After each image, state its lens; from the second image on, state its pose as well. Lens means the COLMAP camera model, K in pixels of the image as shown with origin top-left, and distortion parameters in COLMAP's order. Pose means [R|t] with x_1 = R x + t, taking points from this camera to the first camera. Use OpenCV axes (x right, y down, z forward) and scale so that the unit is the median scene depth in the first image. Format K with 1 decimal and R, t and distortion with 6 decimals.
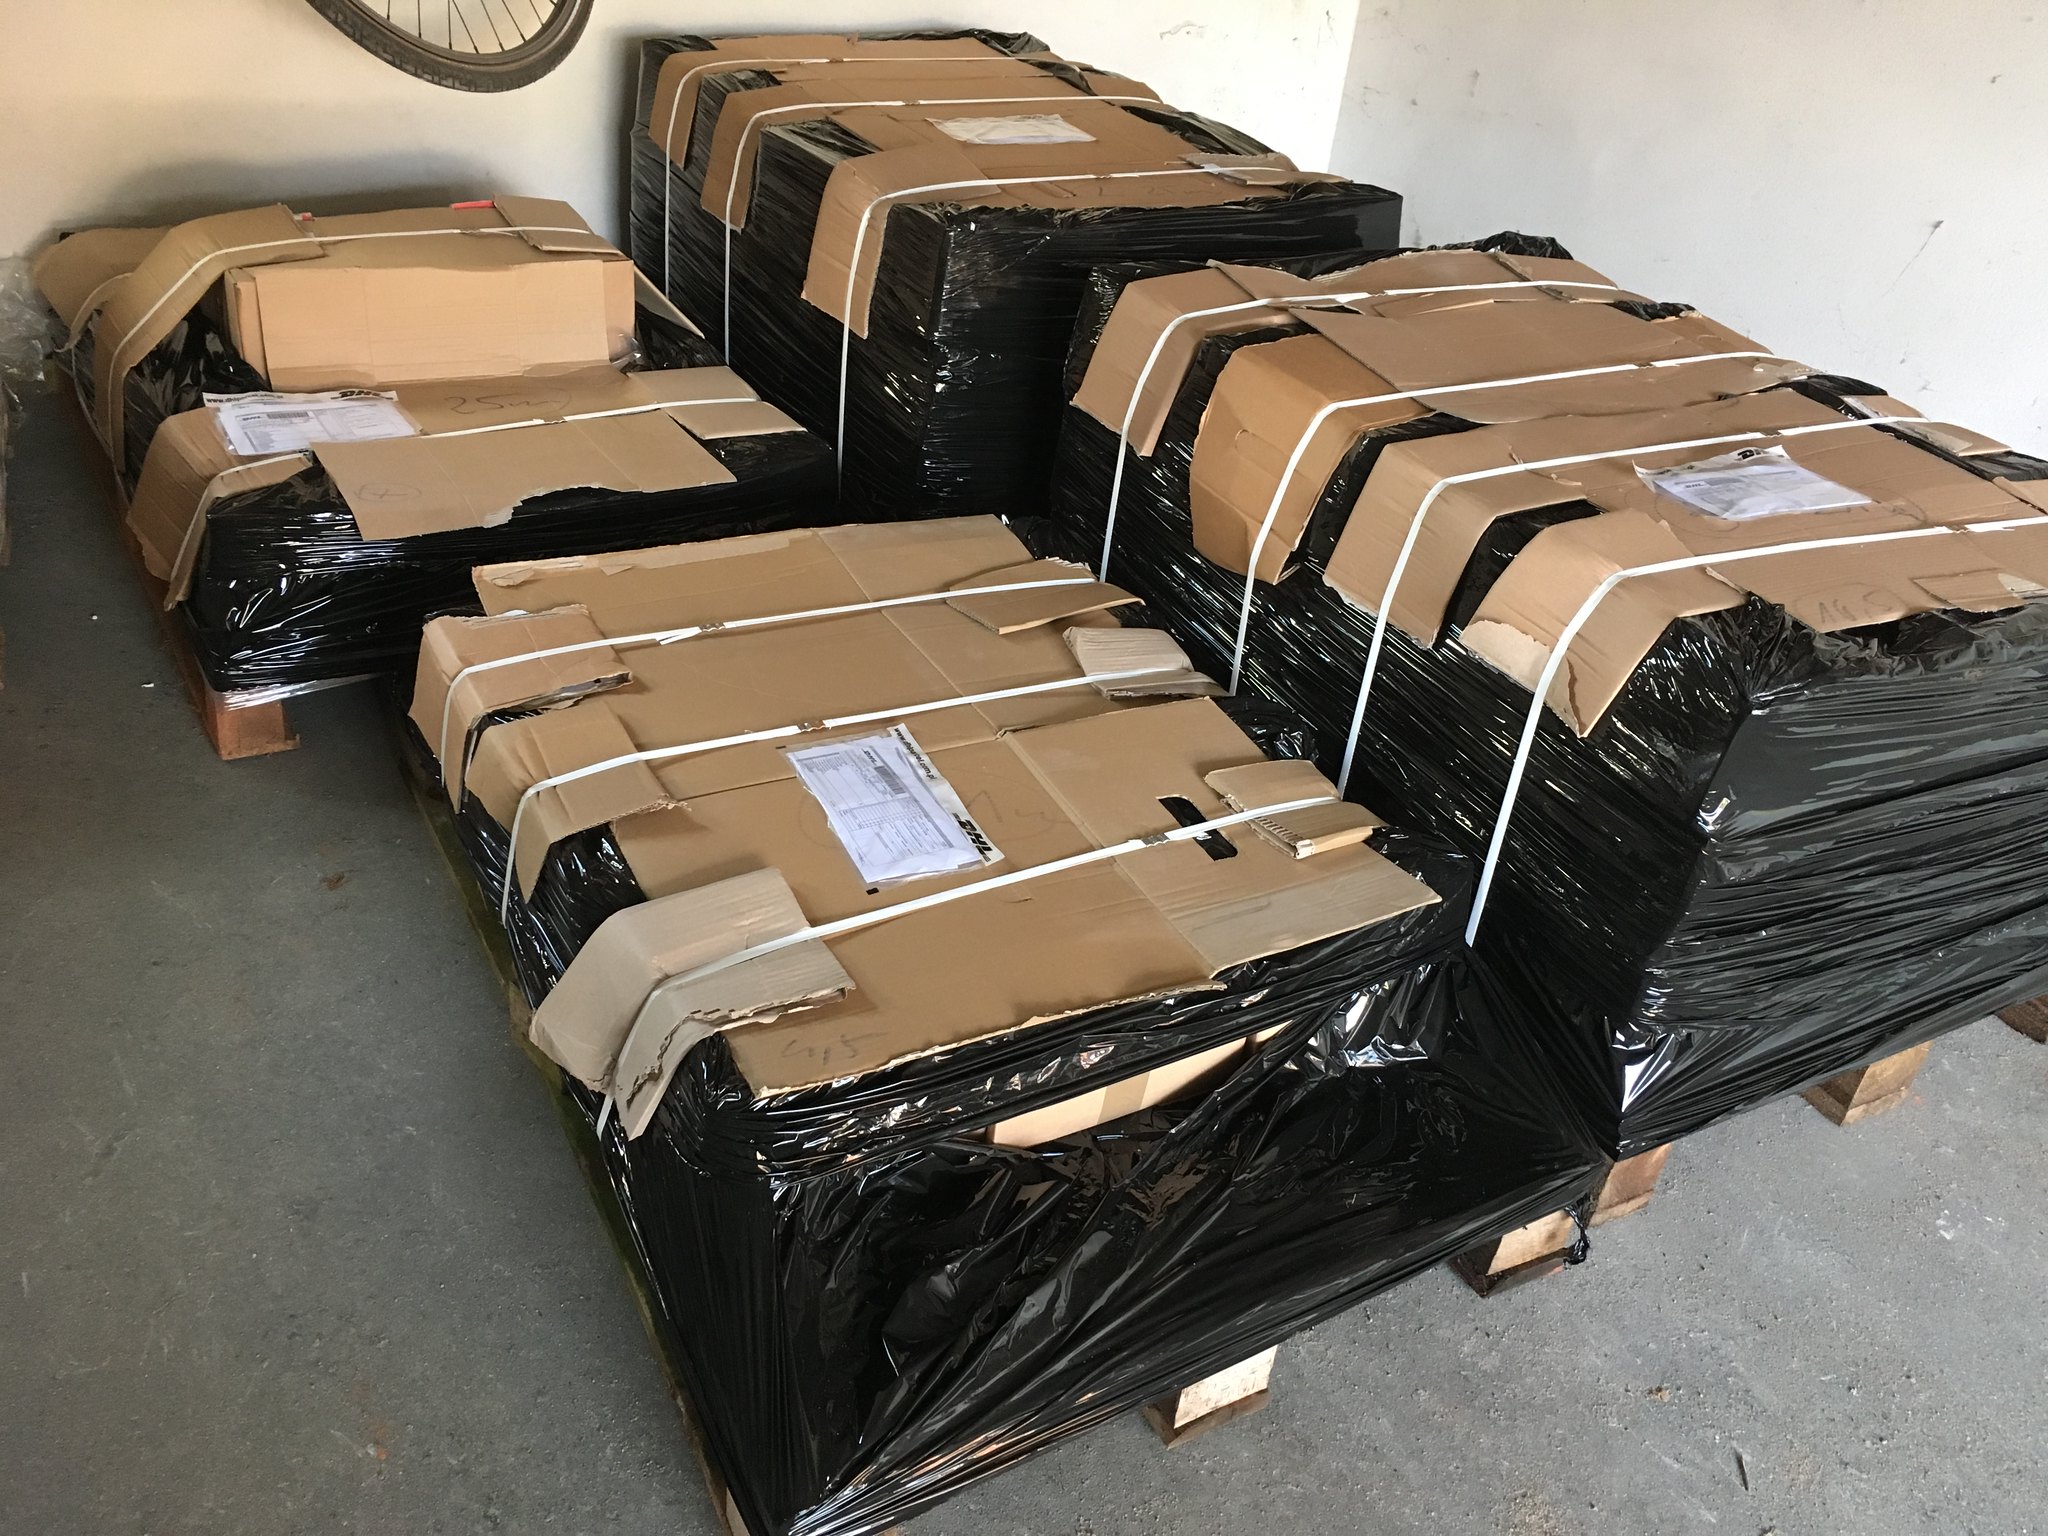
lens RADIAL K [[1799.2, 0, 1024.0], [0, 1799.2, 768.0], [0, 0, 1]] dist [0.035179, 0.000607]
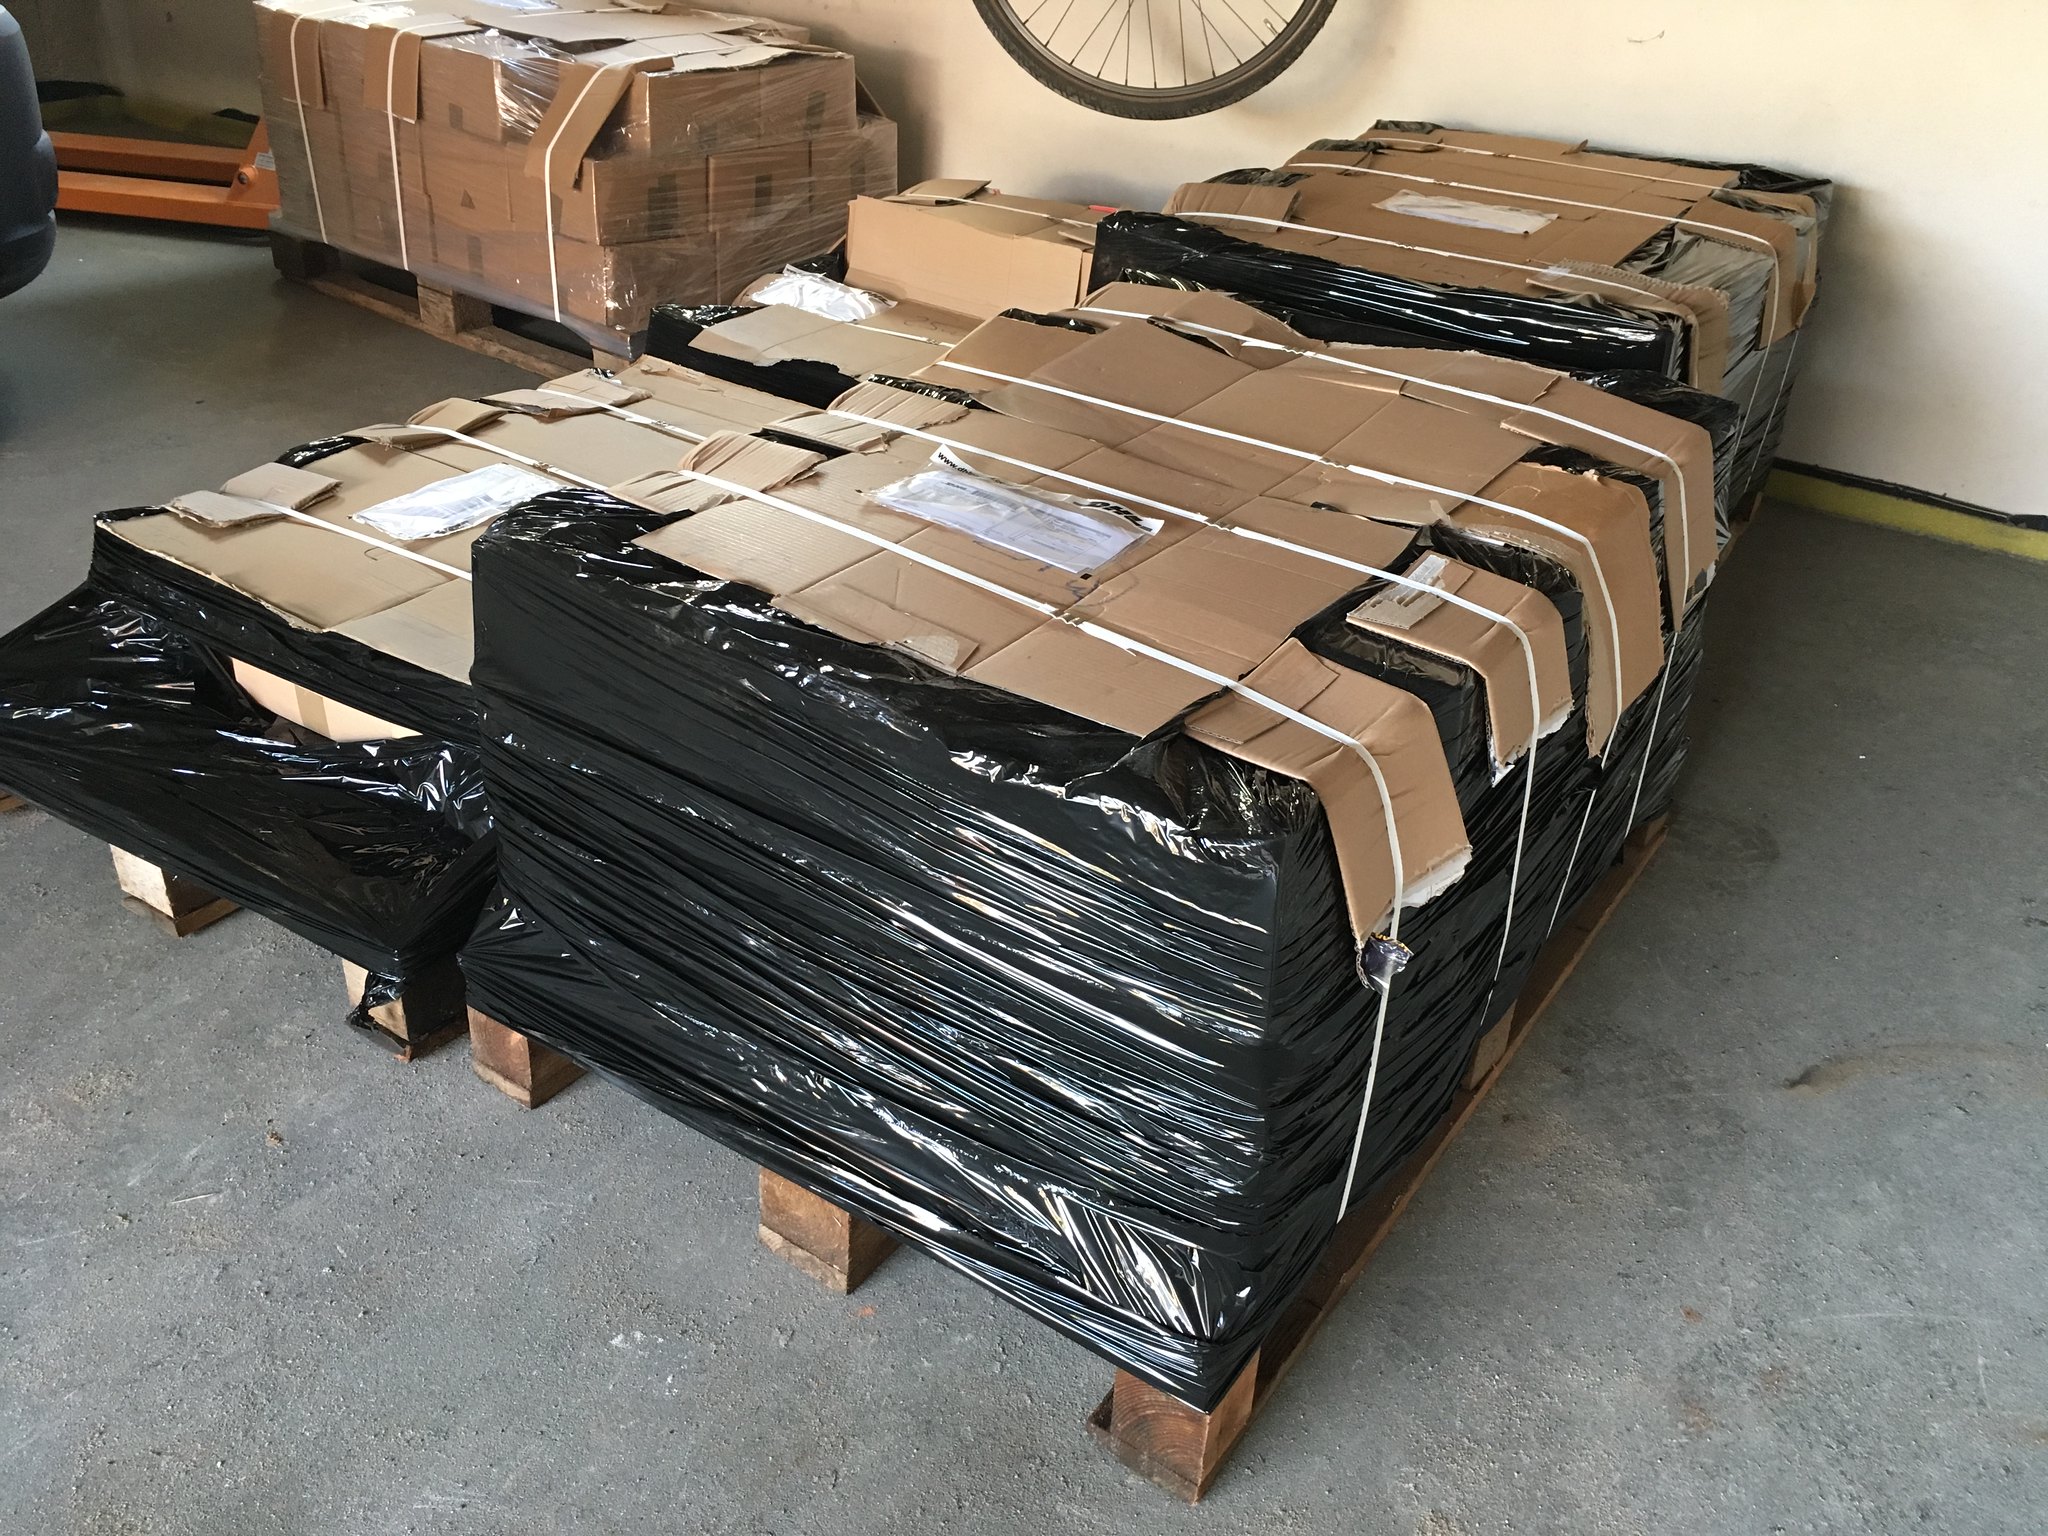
lens RADIAL K [[1799.2, 0, 1024.0], [0, 1799.2, 768.0], [0, 0, 1]] dist [0.035179, 0.000607]
pose [[0.423978, 0.365010, -0.828861, 1.062529], [-0.481230, 0.866098, 0.135249, -0.157600], [0.767242, 0.341530, 0.542860, 0.545748]]
